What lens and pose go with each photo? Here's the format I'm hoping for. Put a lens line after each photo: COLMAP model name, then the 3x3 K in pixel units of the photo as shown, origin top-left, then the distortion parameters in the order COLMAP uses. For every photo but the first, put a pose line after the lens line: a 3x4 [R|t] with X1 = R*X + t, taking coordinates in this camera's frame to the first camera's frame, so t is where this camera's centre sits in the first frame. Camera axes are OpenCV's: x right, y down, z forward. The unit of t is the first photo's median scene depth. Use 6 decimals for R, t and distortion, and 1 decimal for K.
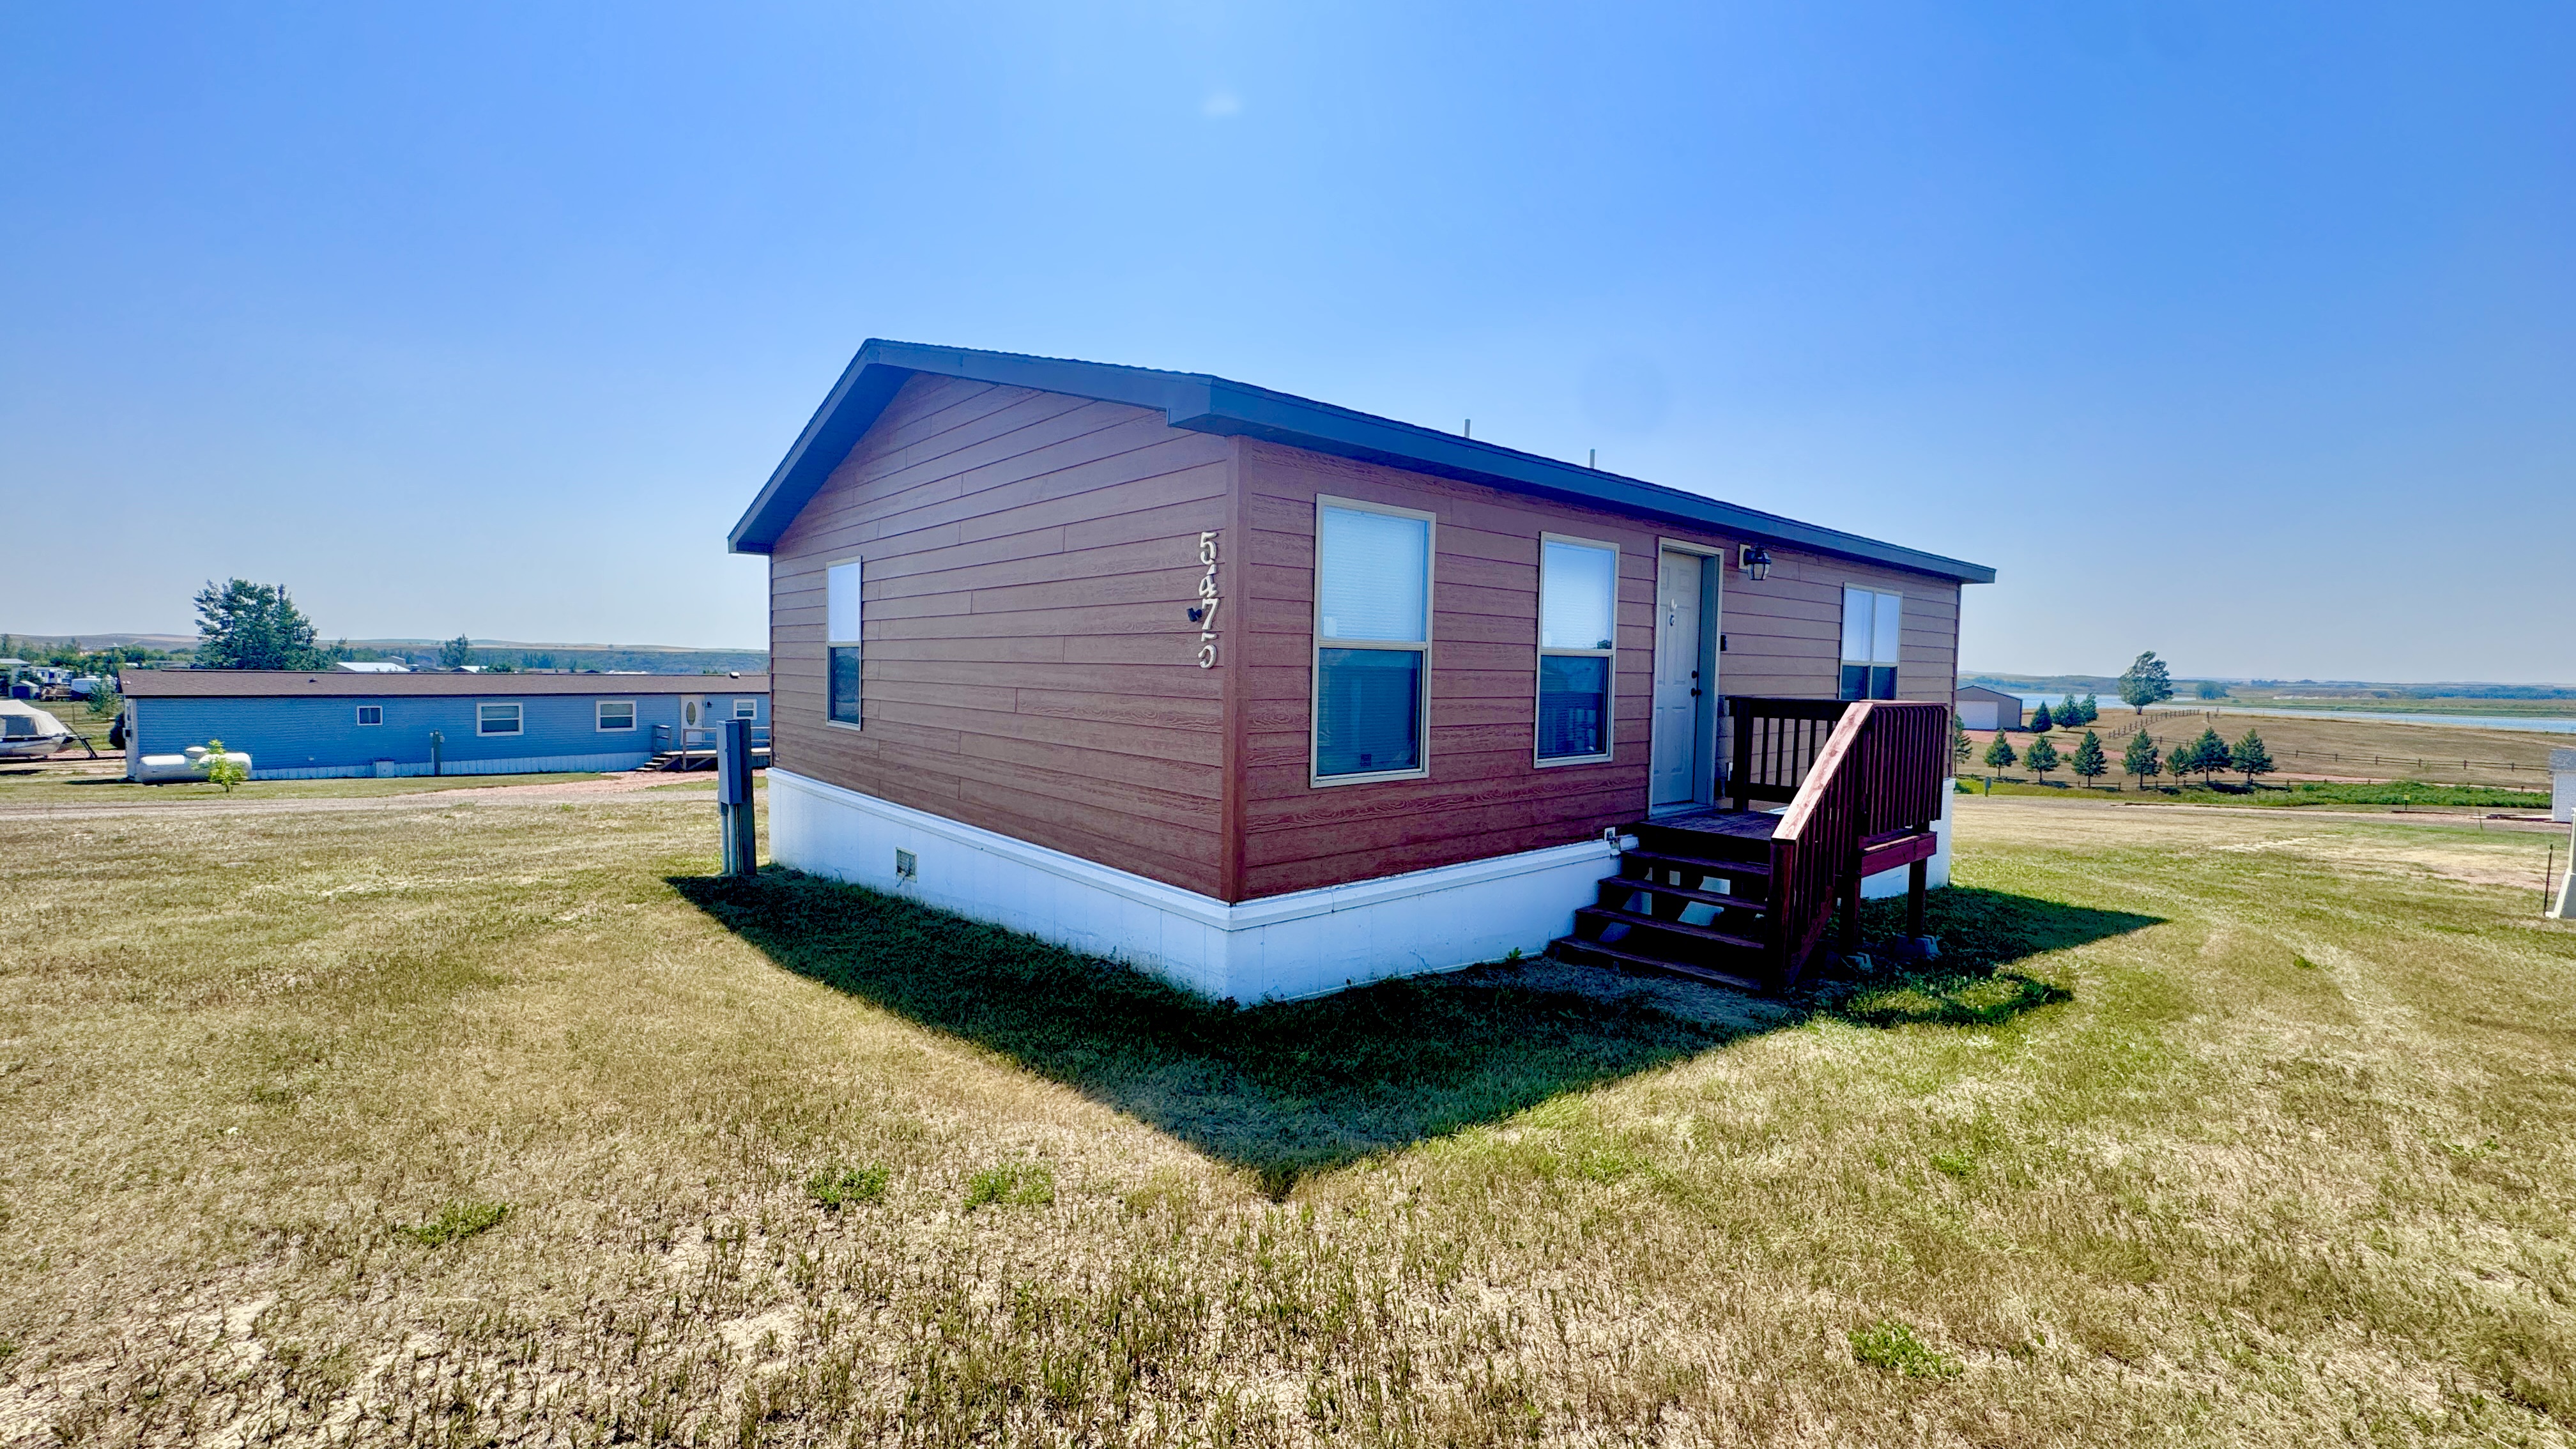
lens RADIAL K [[1030.2, 0, 1285.4], [0, 1030.2, 722.5], [0, 0, 1]] dist [-0.002945, -0.000009]
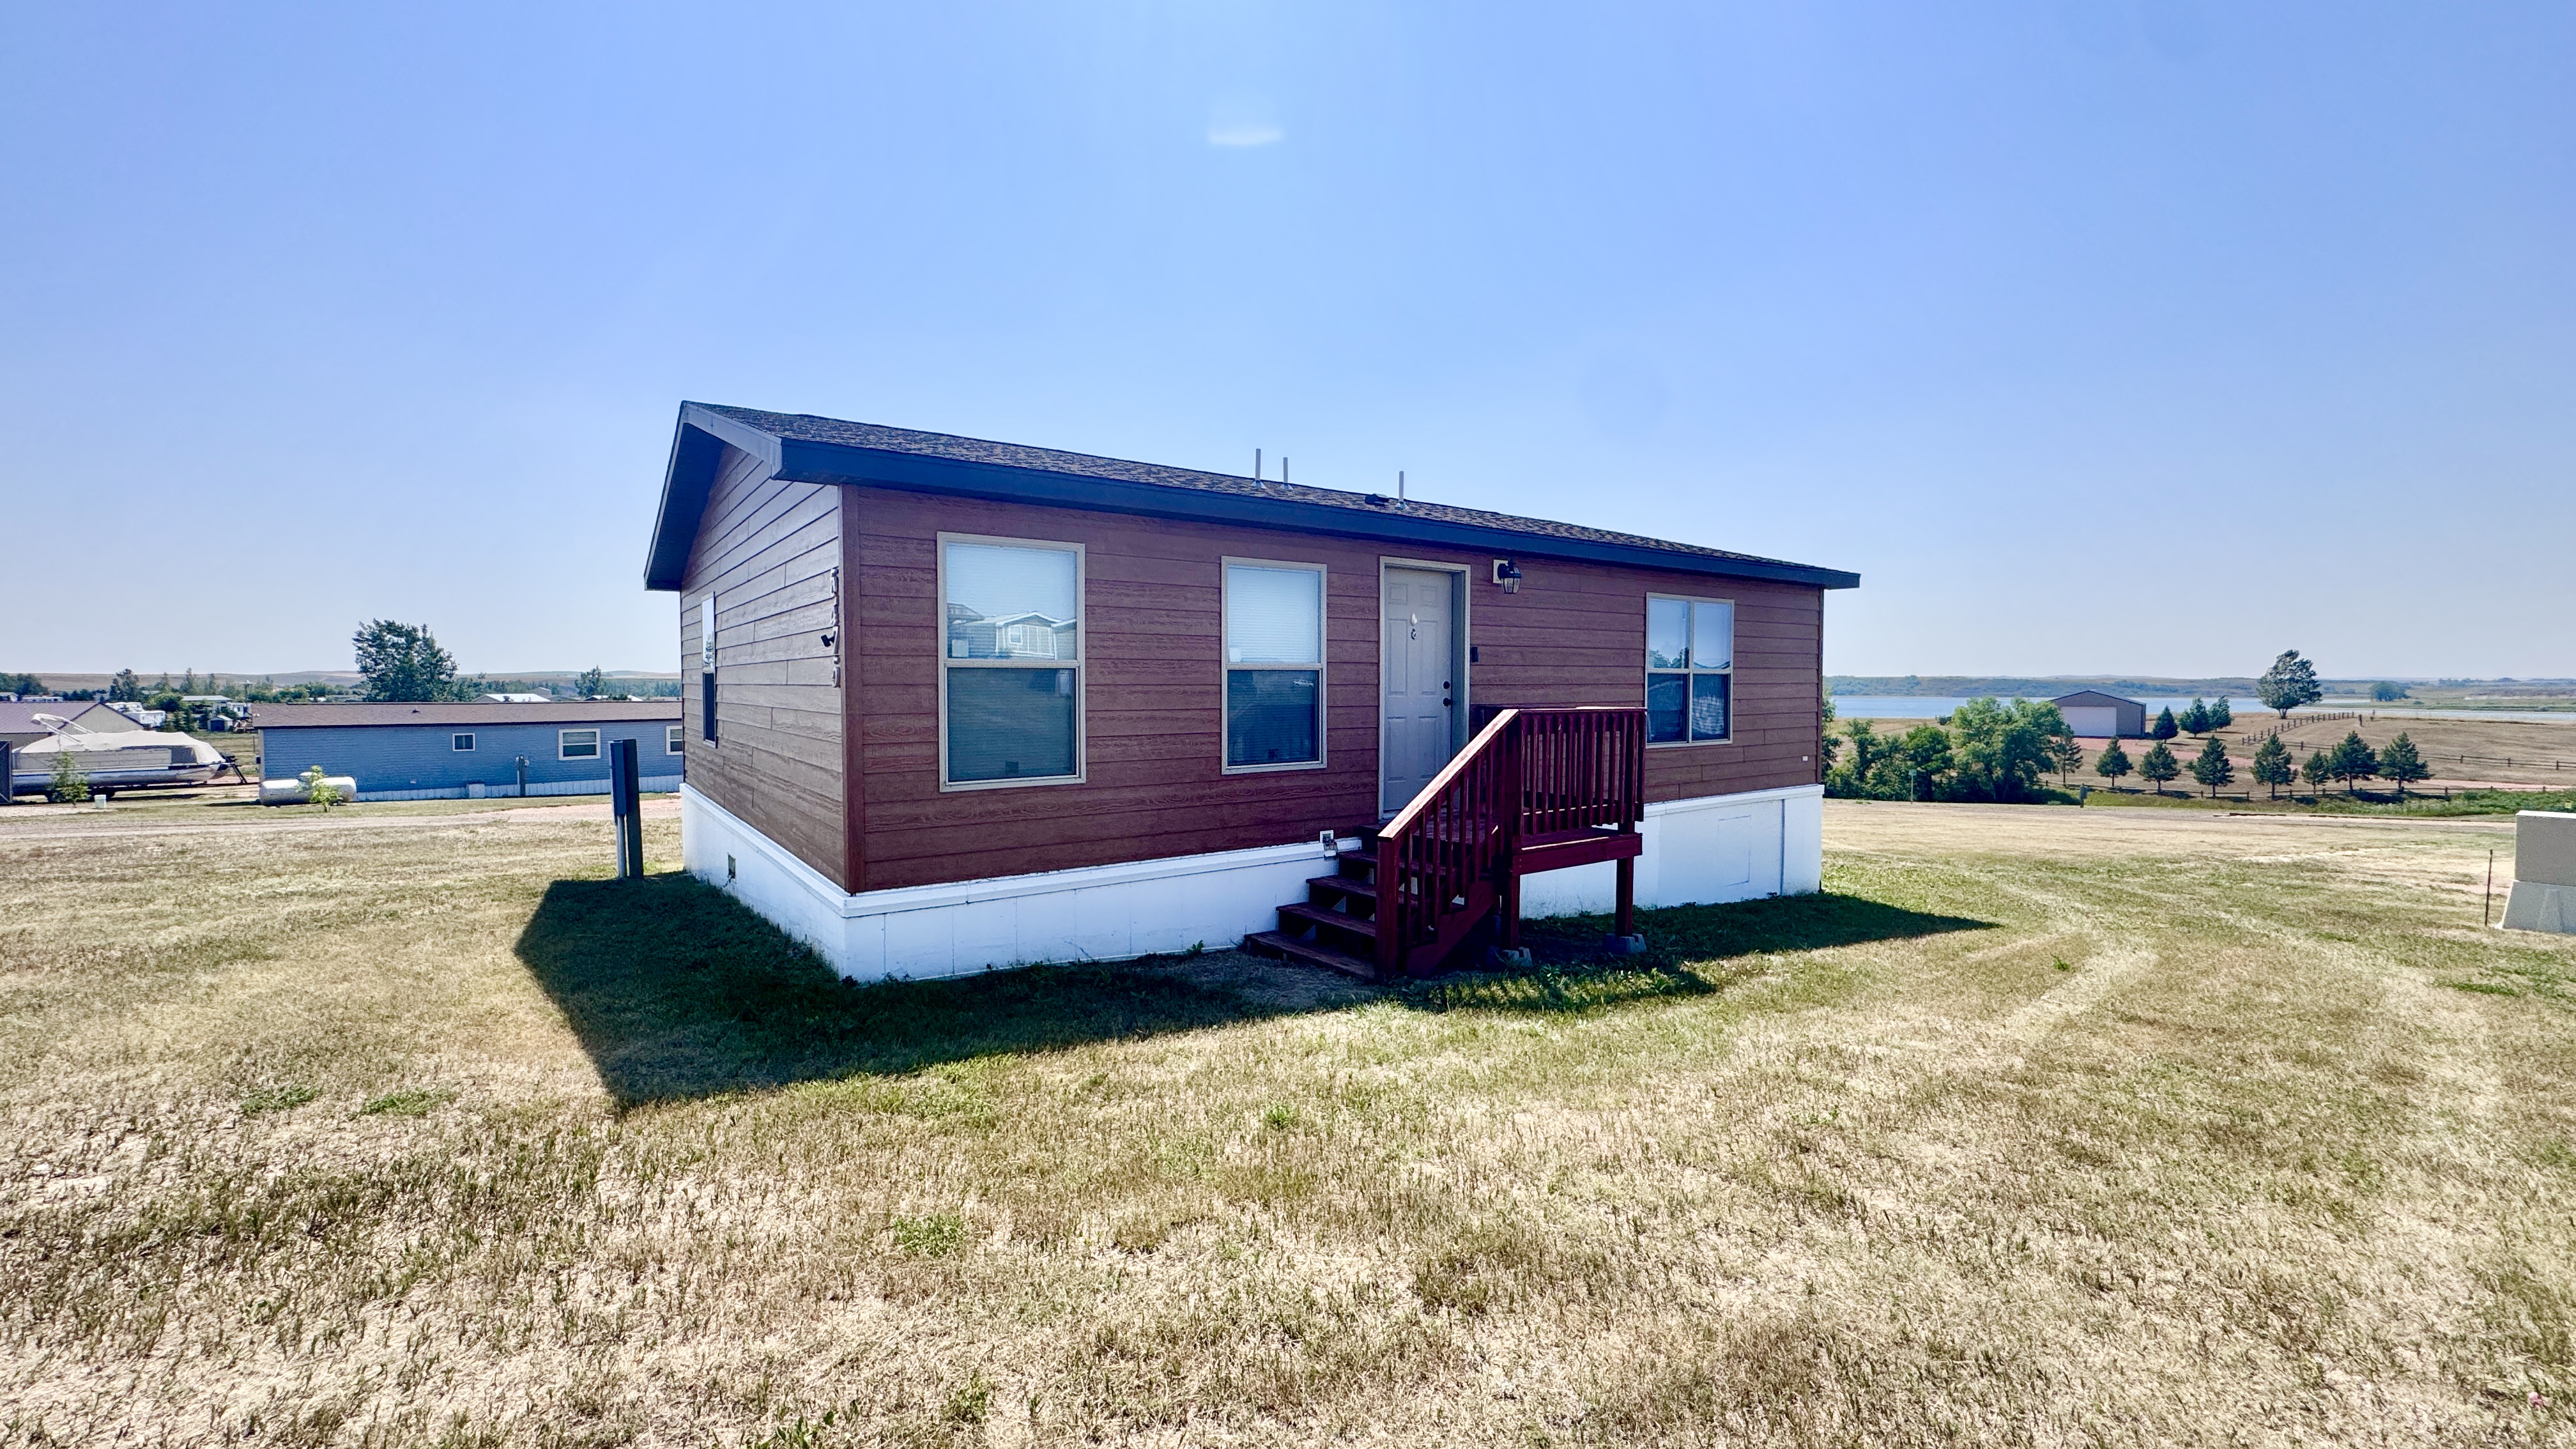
lens RADIAL K [[1030.2, 0, 1285.4], [0, 1030.2, 722.5], [0, 0, 1]] dist [-0.002945, -0.000009]
pose [[0.995819, -0.013926, -0.090277, 0.265477], [0.012436, 0.999777, -0.017042, 0.005915], [0.090494, 0.015848, 0.995771, -0.046501]]
